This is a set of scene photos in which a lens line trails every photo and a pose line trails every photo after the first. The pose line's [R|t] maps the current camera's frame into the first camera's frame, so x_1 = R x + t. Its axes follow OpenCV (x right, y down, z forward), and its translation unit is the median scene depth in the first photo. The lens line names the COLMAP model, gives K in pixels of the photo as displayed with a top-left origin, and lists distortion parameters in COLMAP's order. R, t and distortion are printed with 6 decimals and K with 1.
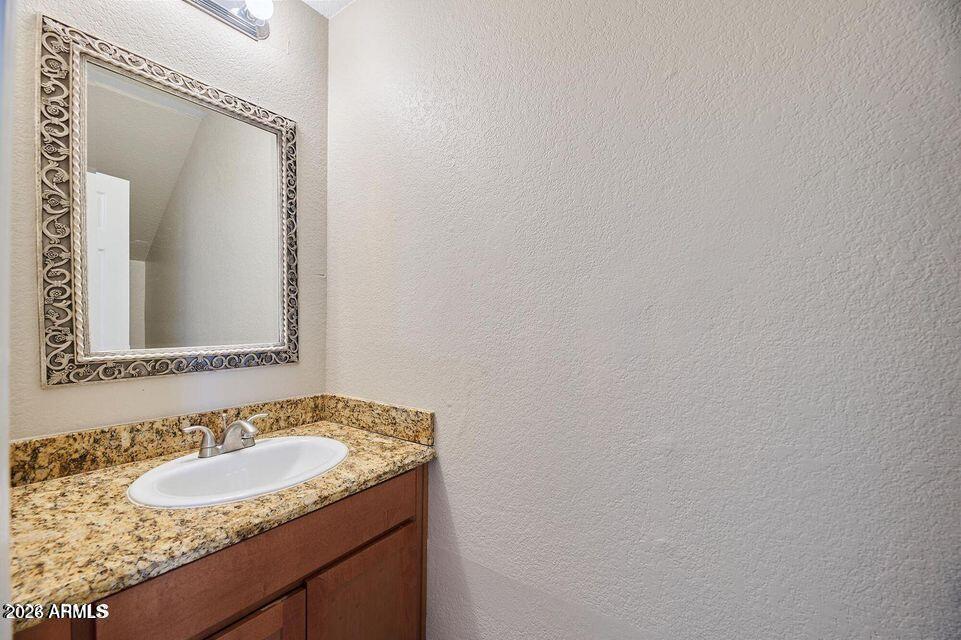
lens RADIAL K [[388.0, 0, 479.7], [0, 388.0, 323.0], [0, 0, 1]] dist [-0.004713, -0.000601]
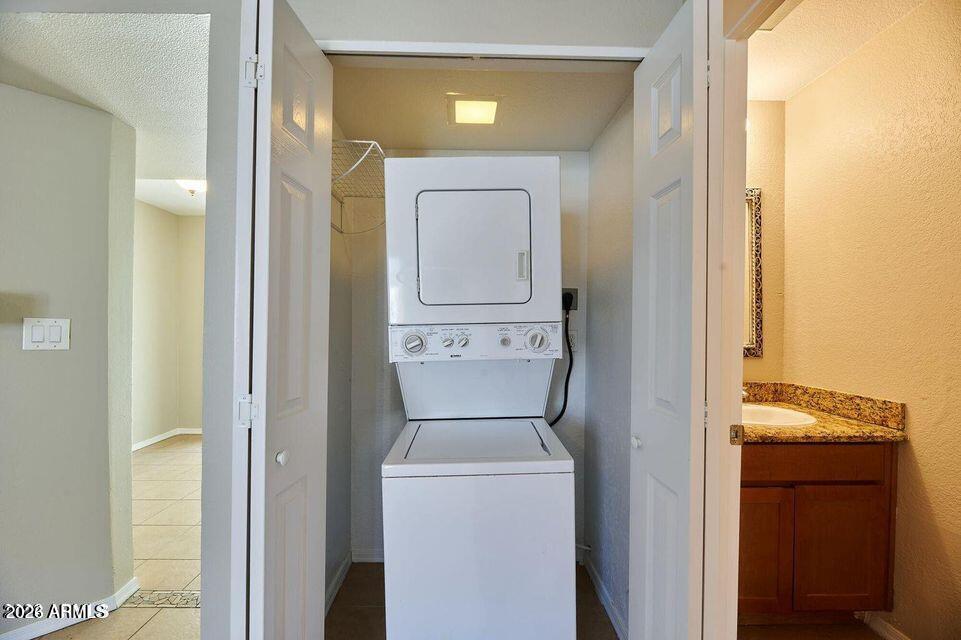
lens RADIAL K [[388.0, 0, 476.1], [0, 388.0, 325.4], [0, 0, 1]] dist [-0.004713, -0.000601]
pose [[0.593350, -0.001457, -0.804943, 0.051086], [-0.003550, 0.999984, -0.004427, -0.004236], [0.804937, 0.005484, 0.593335, -0.715455]]
